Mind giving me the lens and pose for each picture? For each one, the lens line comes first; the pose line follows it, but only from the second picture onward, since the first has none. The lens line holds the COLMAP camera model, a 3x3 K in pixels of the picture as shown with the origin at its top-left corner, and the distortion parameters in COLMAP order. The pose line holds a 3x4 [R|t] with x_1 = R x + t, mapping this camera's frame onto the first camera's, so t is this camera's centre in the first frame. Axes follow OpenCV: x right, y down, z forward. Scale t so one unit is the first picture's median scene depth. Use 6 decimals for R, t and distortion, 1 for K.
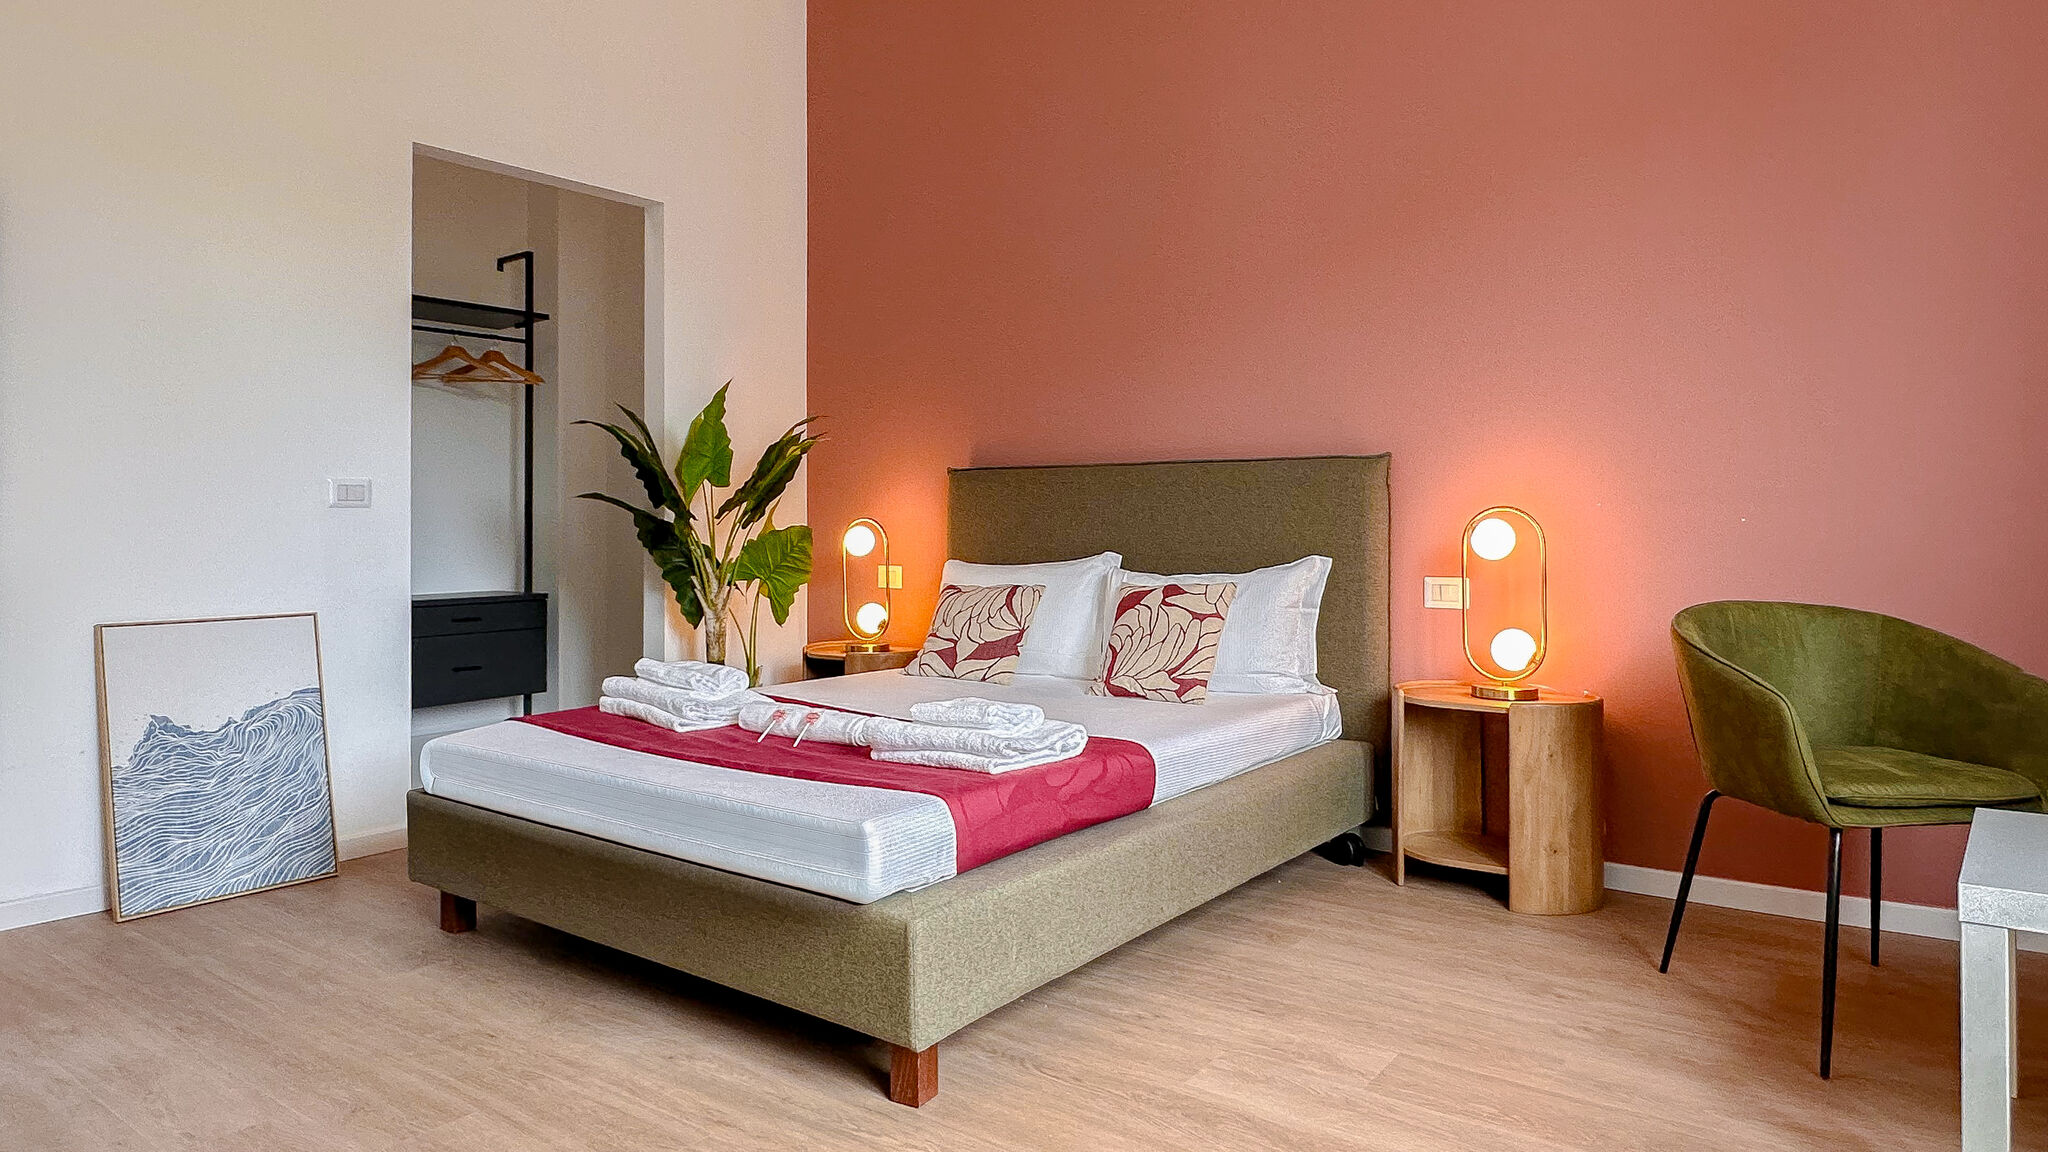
lens RADIAL K [[1245.3, 0, 1021.8], [0, 1245.3, 581.3], [0, 0, 1]] dist [-0.007212, -0.005519]
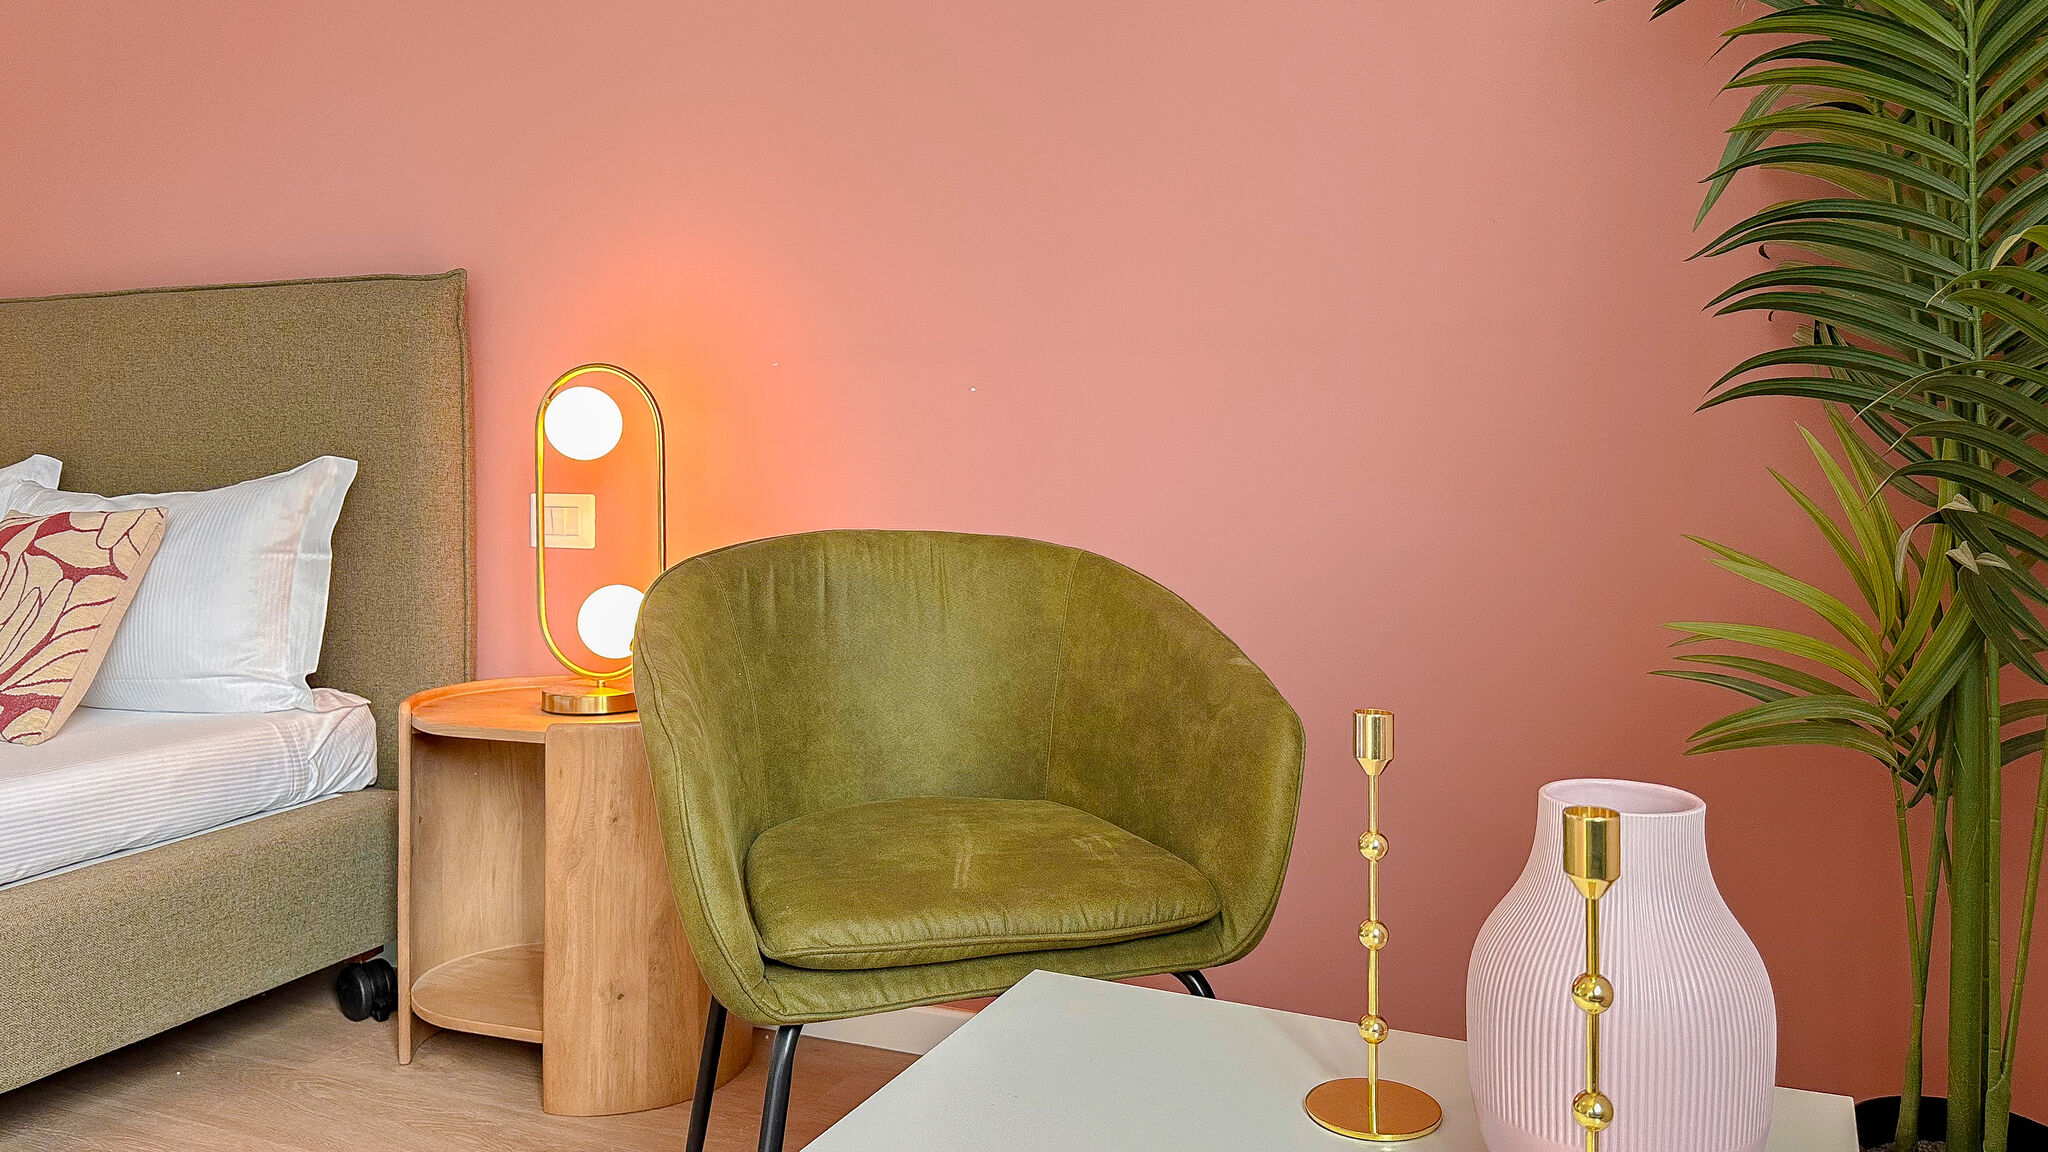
lens RADIAL K [[1548.9, 0, 1027.9], [0, 1548.9, 568.0], [0, 0, 1]] dist [0.069175, -0.005343]
pose [[0.977012, -0.028551, 0.211262, 0.461475], [0.018820, 0.998673, 0.047931, 0.001591], [-0.212351, -0.042854, 0.976253, 0.302833]]
